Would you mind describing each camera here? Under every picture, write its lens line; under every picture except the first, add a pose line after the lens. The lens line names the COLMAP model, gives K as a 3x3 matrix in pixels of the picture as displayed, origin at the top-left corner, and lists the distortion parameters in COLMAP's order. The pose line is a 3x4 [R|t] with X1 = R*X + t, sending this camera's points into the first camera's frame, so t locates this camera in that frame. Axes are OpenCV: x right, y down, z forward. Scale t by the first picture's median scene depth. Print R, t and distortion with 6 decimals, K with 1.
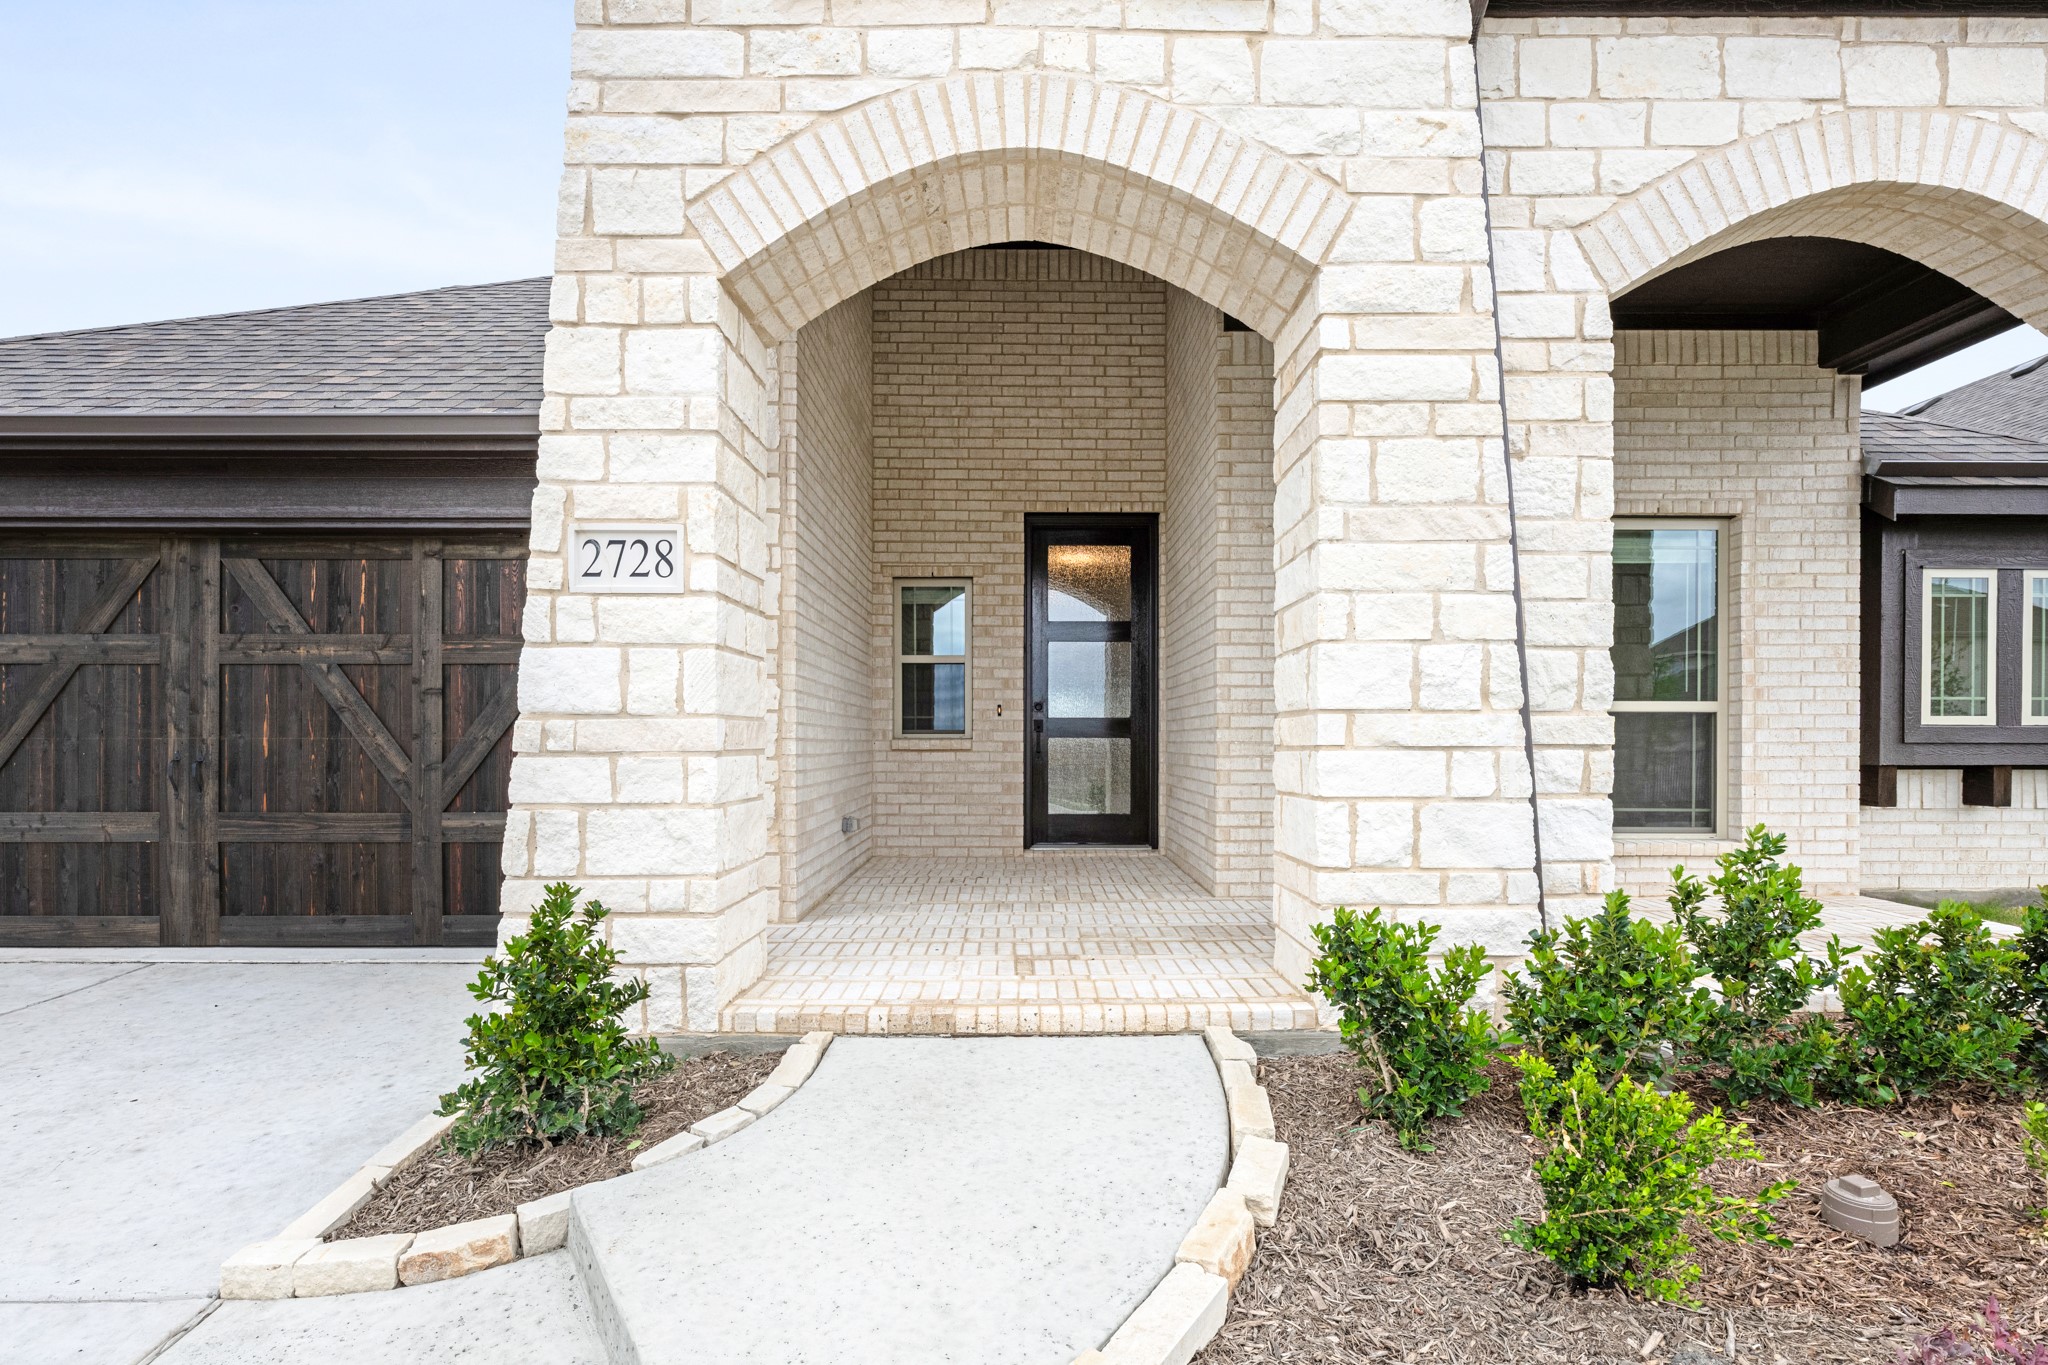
lens RADIAL K [[825.4, 0, 1001.1], [0, 825.4, 743.4], [0, 0, 1]] dist [-0.000669, -0.000102]
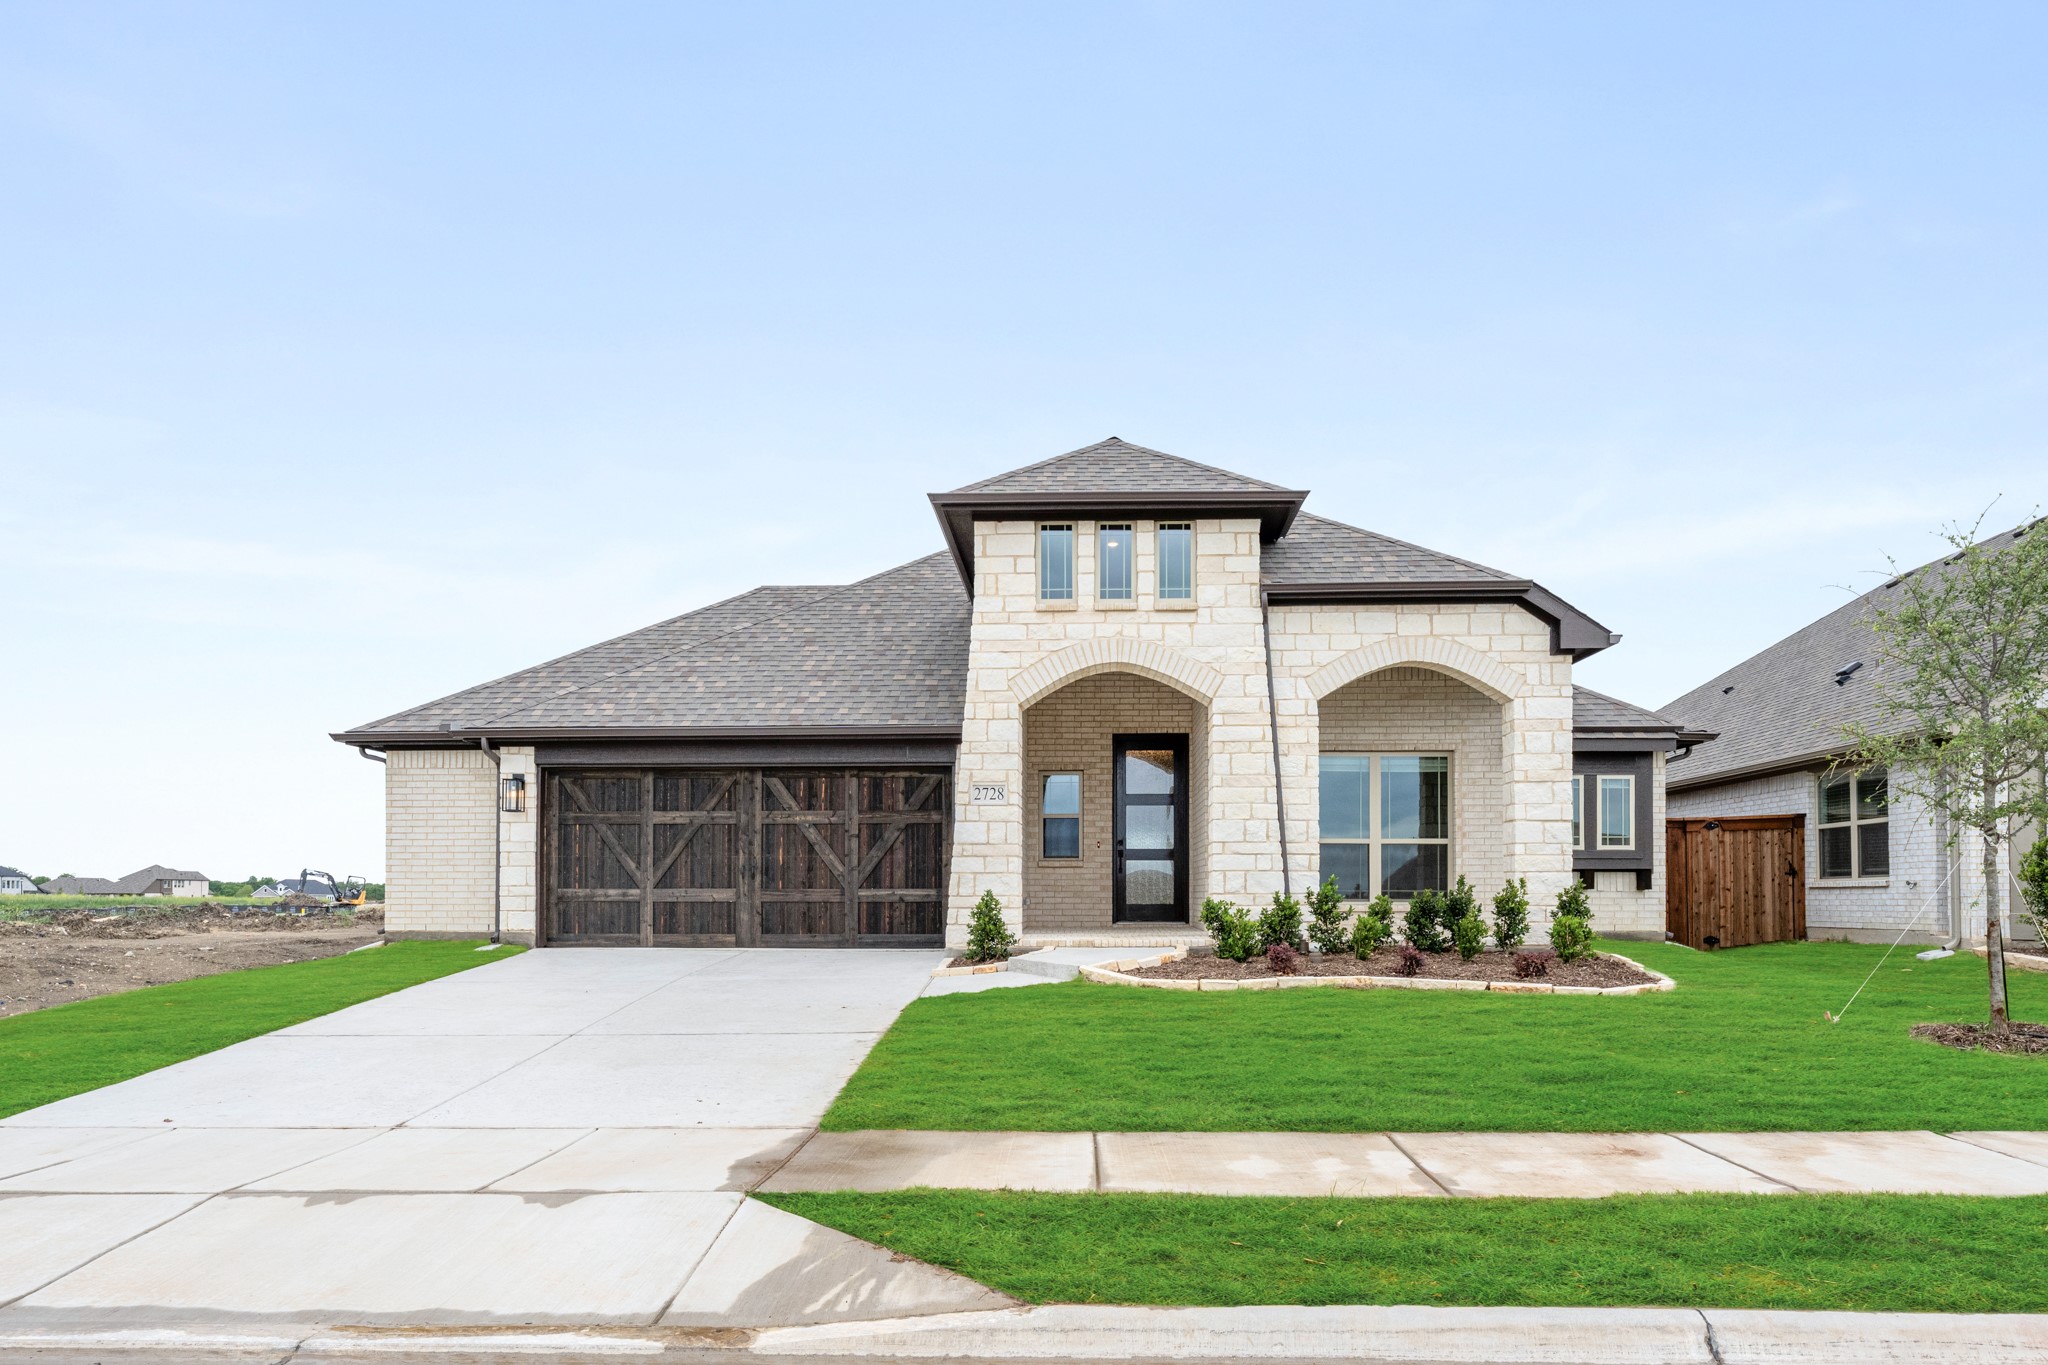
lens RADIAL K [[954.4, 0, 1022.4], [0, 954.4, 870.4], [0, 0, 1]] dist [-0.000861, 0.000090]
pose [[0.998496, -0.000732, -0.054817, -0.080352], [-0.000336, 0.999810, -0.019475, 0.084173], [0.054820, 0.019465, 0.998306, -1.604935]]
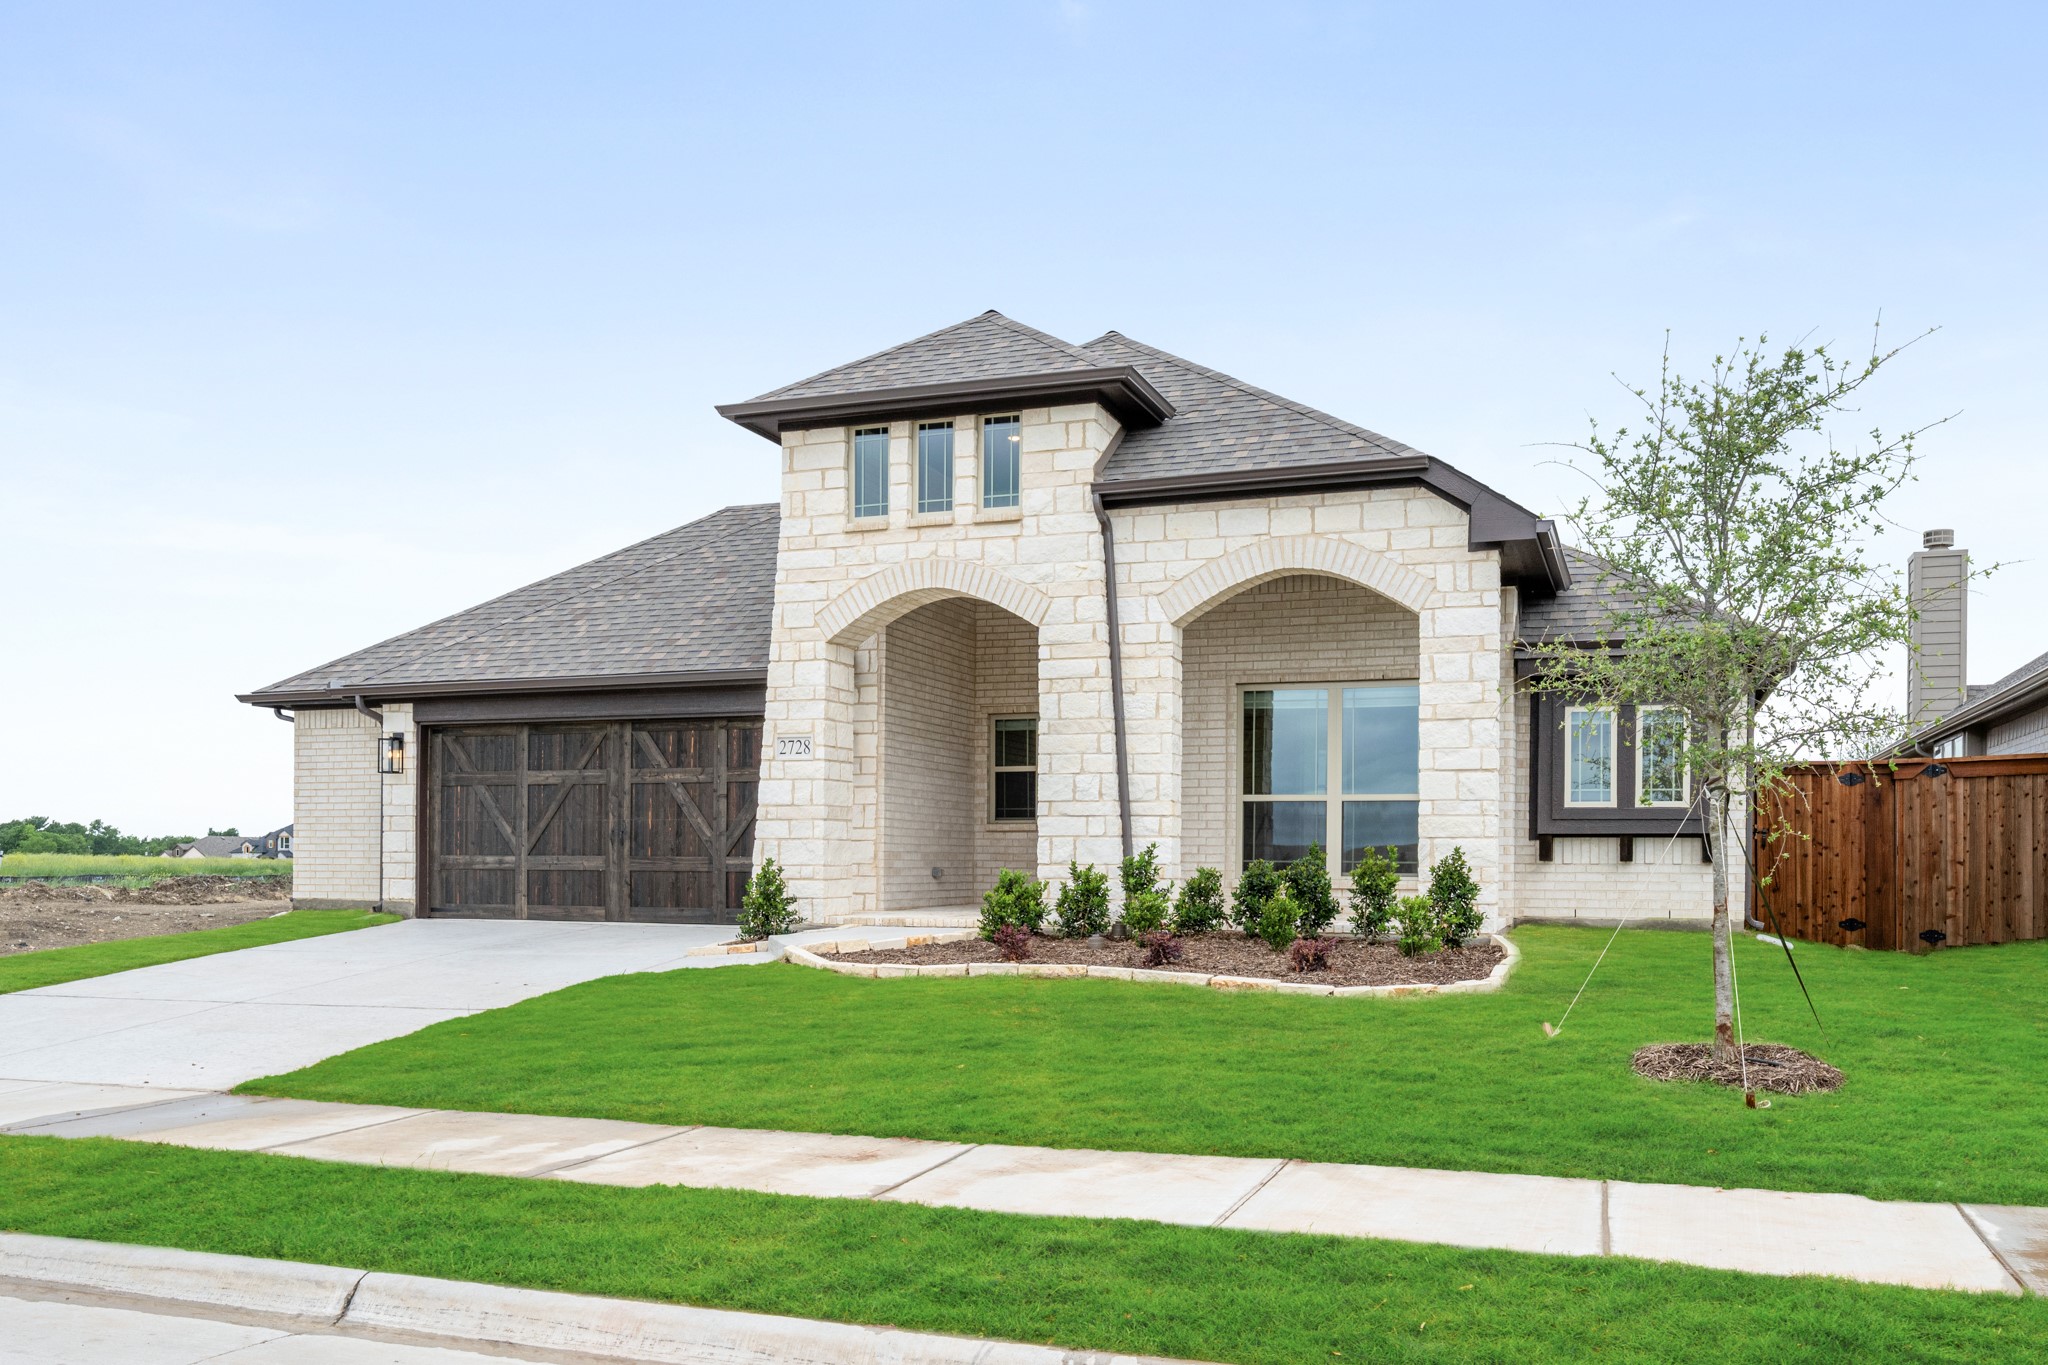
lens RADIAL K [[1230.9, 0, 1067.9], [0, 1230.9, 847.6], [0, 0, 1]] dist [0.000383, -0.000789]
pose [[0.957211, 0.002165, -0.289383, 0.971881], [-0.004588, 0.999960, -0.007697, 0.081111], [0.289355, 0.008695, 0.957182, -1.605852]]
